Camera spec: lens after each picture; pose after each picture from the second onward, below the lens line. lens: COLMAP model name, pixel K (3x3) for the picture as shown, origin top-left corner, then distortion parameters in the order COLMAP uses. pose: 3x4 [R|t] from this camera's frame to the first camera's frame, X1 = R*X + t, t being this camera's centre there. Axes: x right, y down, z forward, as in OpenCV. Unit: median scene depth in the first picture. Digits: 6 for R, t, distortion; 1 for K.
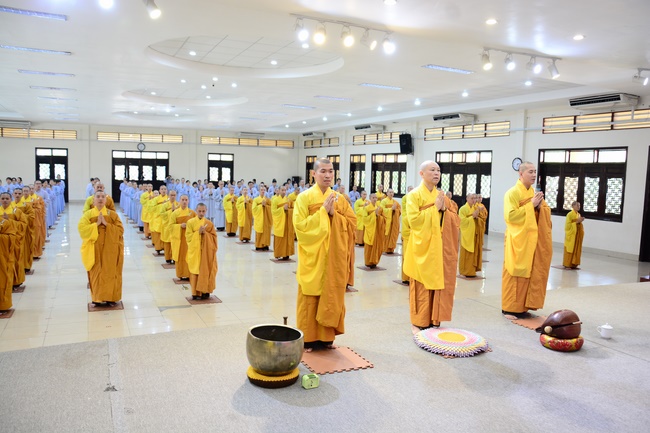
lens RADIAL K [[519.1, 0, 325.0], [0, 519.1, 216.5], [0, 0, 1]] dist [-0.145758, 0.125287]
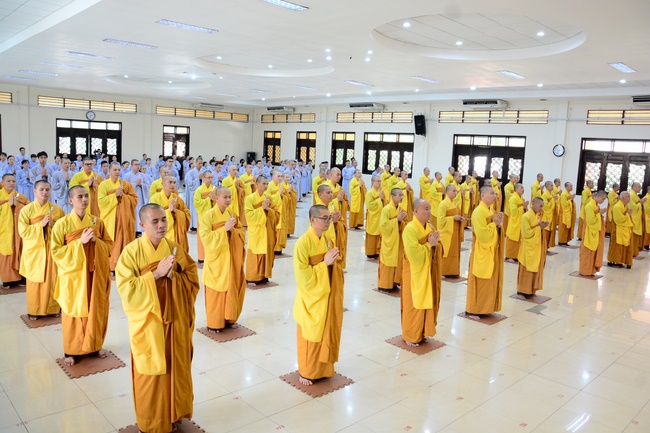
lens RADIAL K [[519.1, 0, 325.0], [0, 519.1, 216.5], [0, 0, 1]] dist [-0.145758, 0.125287]
pose [[0.949879, -0.020370, 0.311952, -0.312077], [0.003539, 0.998512, 0.054425, -0.014793], [-0.312597, -0.050594, 0.948538, 0.078205]]
